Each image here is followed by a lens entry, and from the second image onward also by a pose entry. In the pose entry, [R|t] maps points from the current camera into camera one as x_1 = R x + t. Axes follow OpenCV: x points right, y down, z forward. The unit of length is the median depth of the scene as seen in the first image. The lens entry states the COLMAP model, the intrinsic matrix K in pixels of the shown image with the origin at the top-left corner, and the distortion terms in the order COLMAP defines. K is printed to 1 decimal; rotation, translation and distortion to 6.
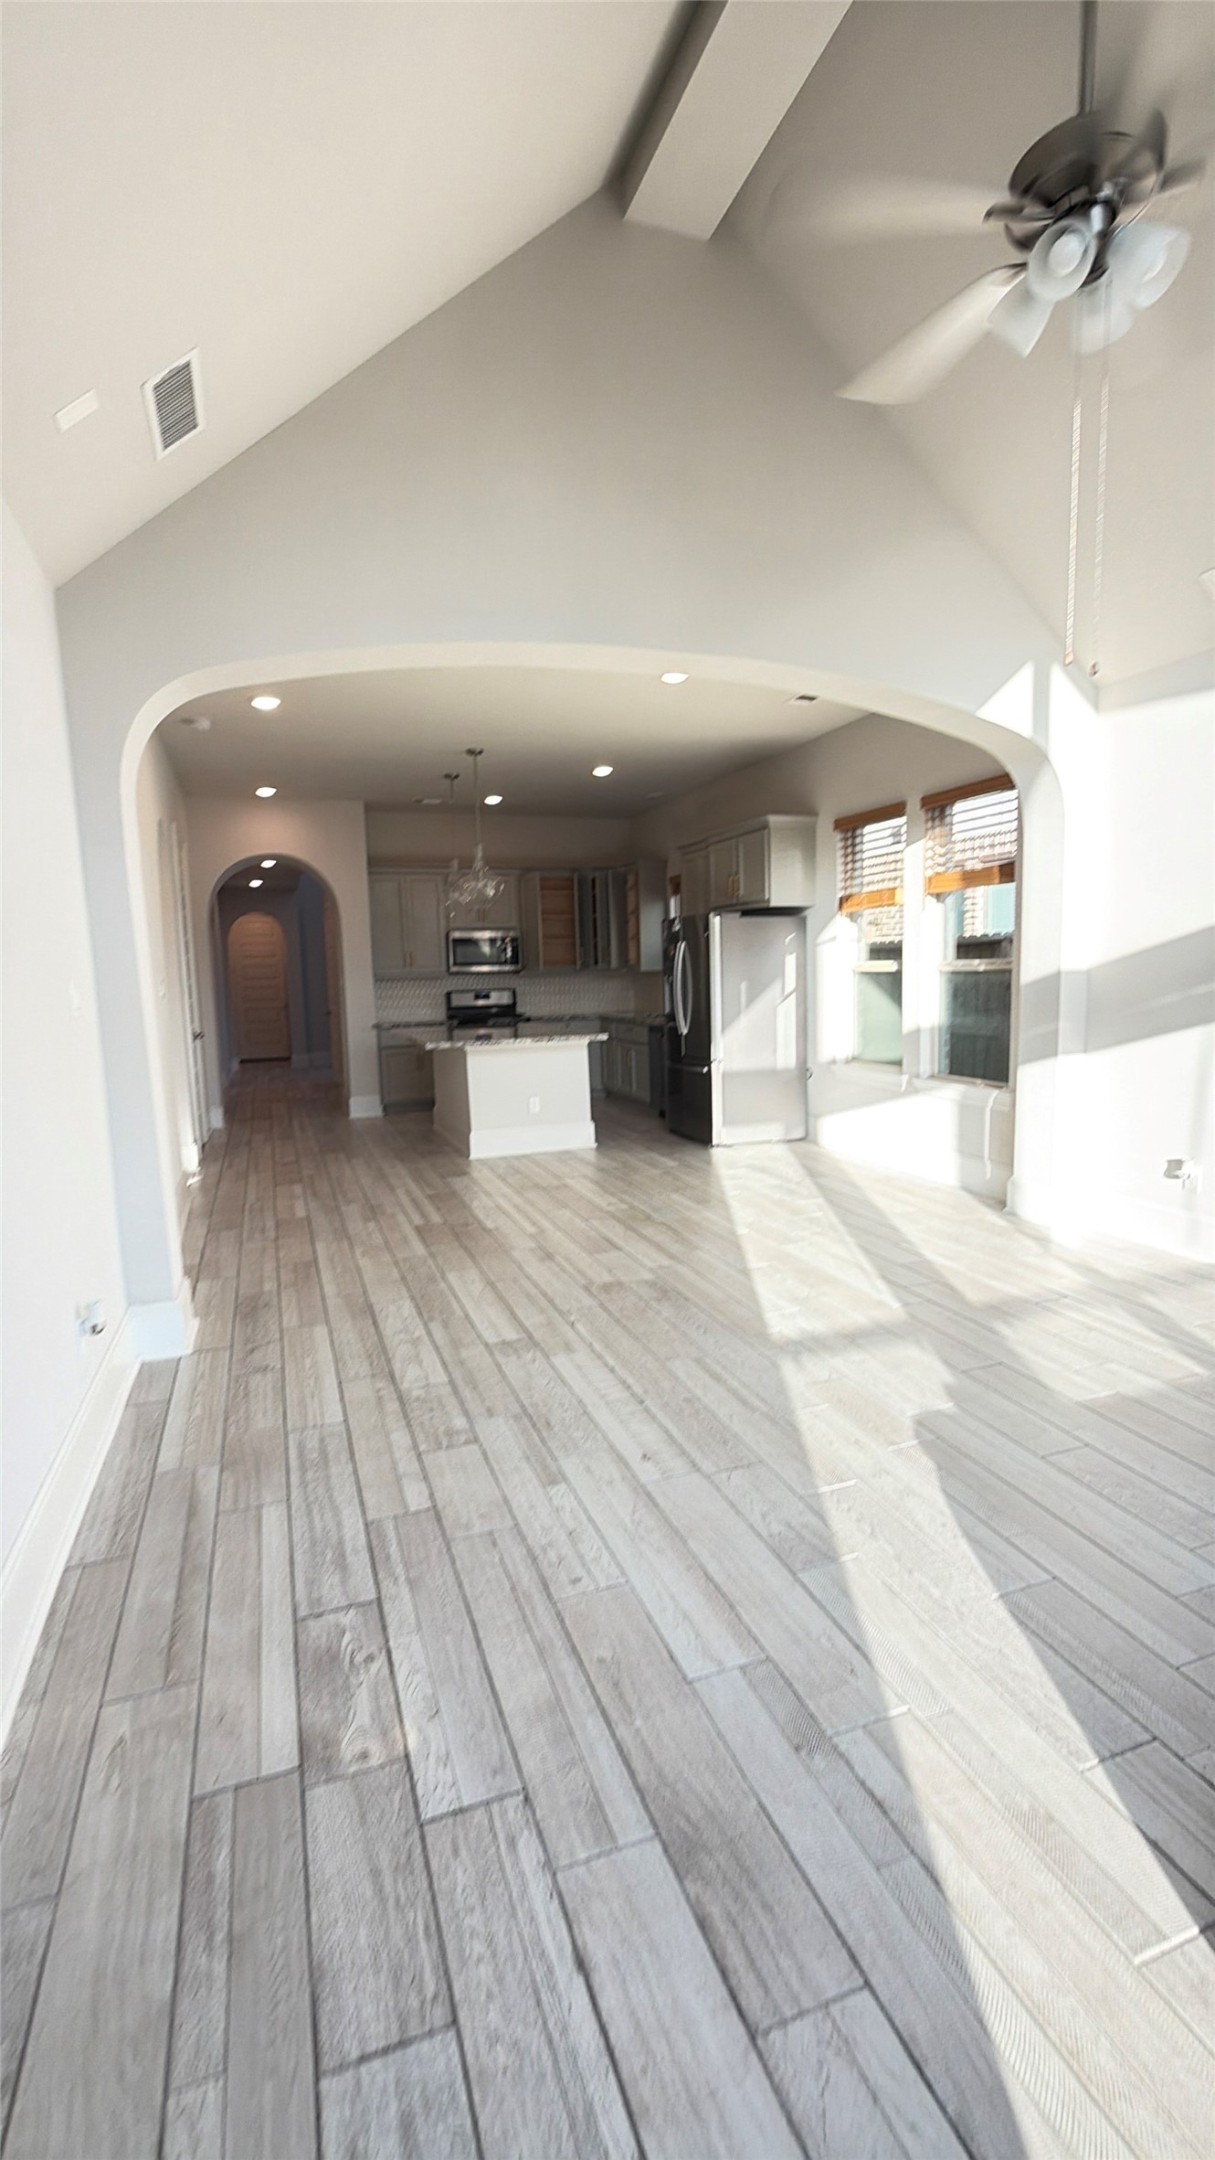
lens RADIAL K [[945.9, 0, 613.6], [0, 945.9, 1077.5], [0, 0, 1]] dist [-0.003673, 0.000171]
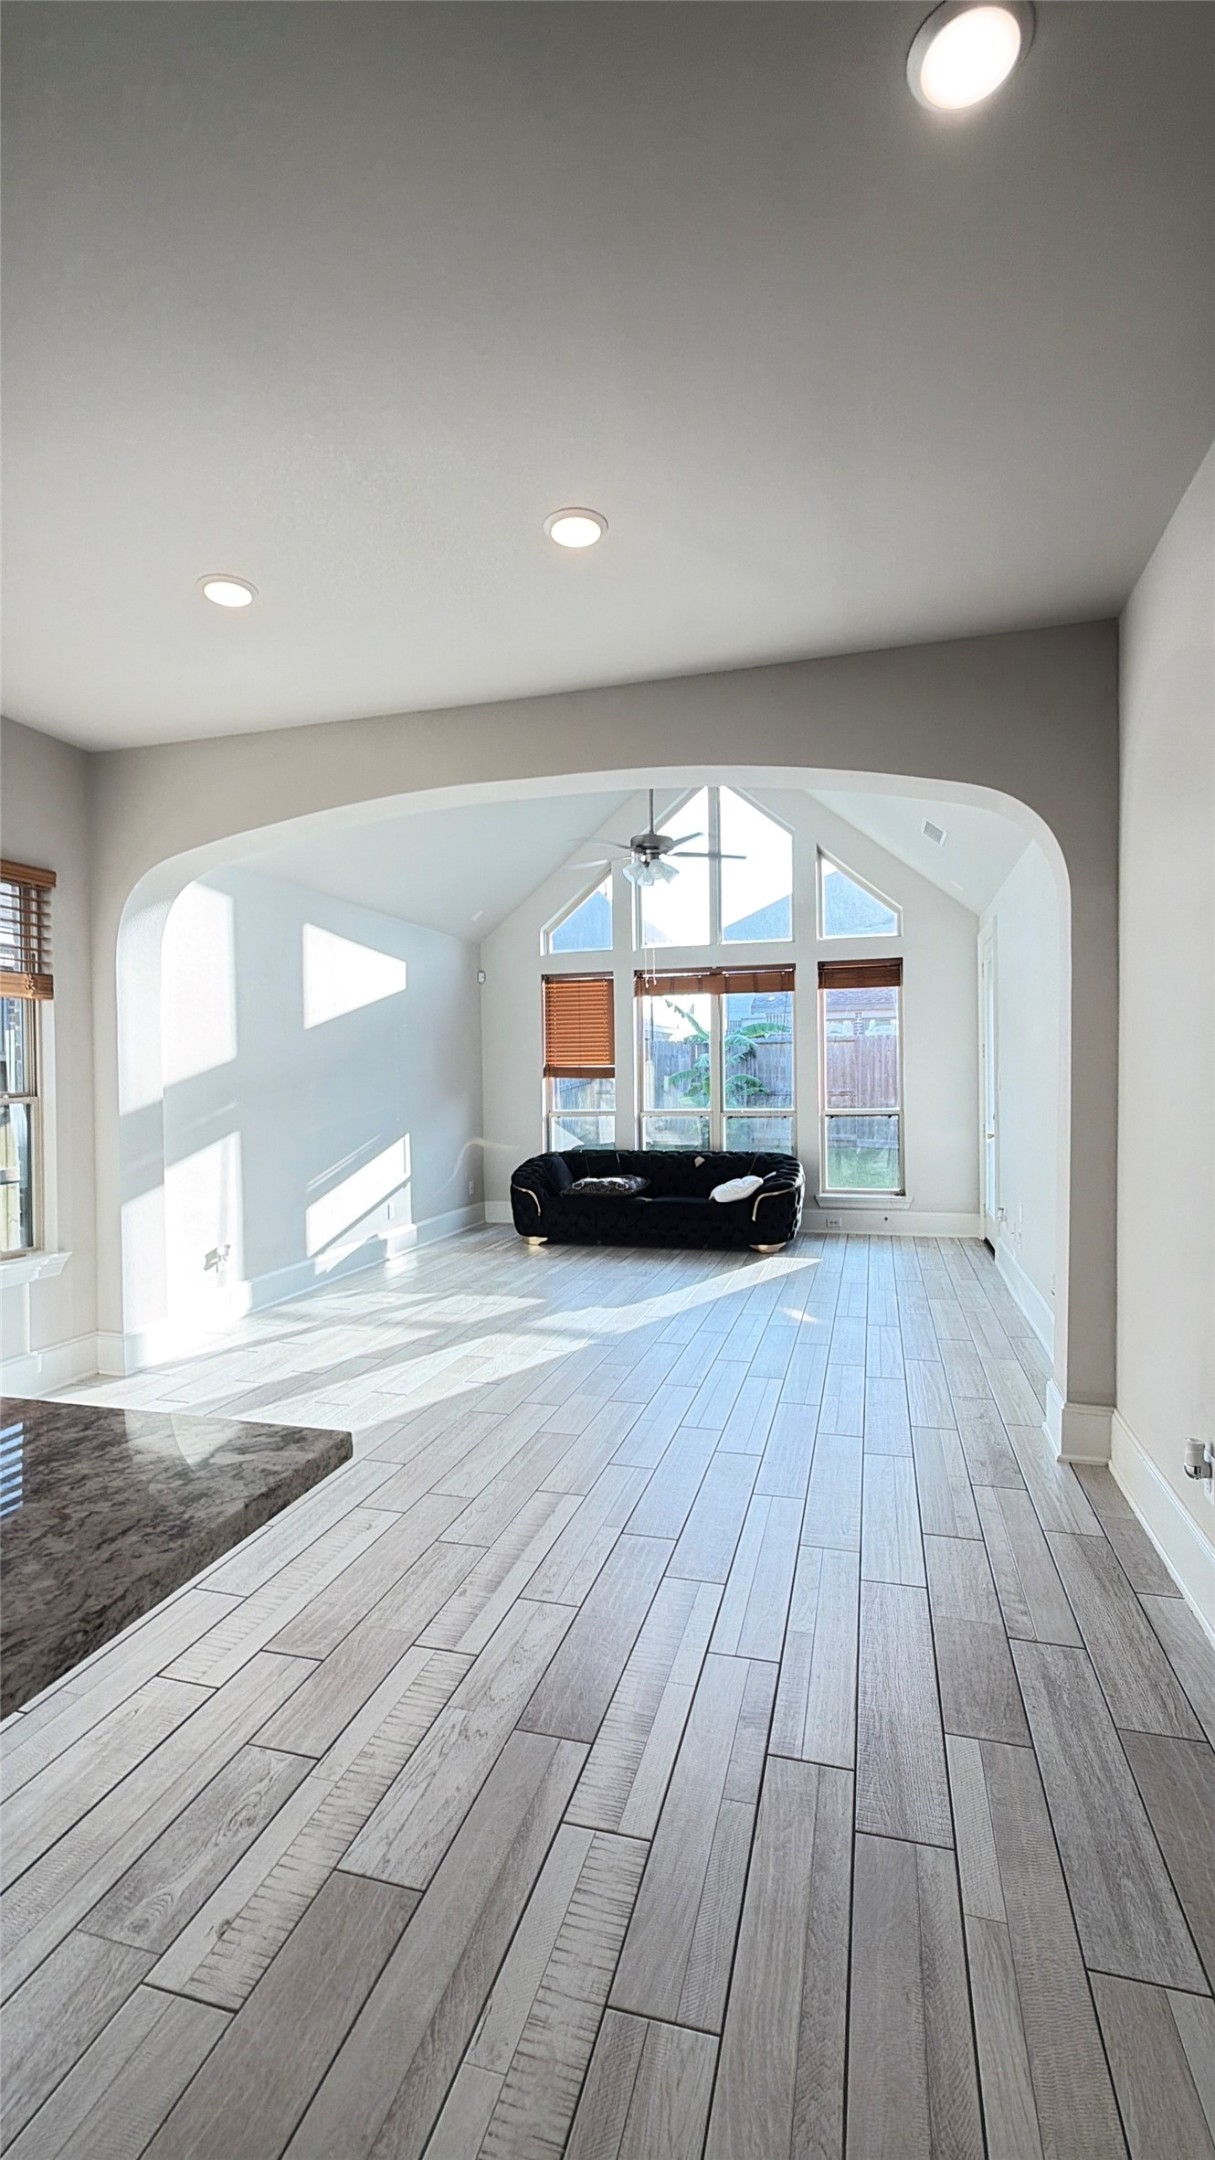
lens RADIAL K [[945.9, 0, 610.9], [0, 945.9, 1084.1], [0, 0, 1]] dist [-0.003673, 0.000171]
pose [[-0.812032, 0.030796, 0.582799, -0.565928], [0.103985, 0.990263, 0.092558, -0.193911], [-0.574274, 0.135763, -0.807328, 1.720743]]
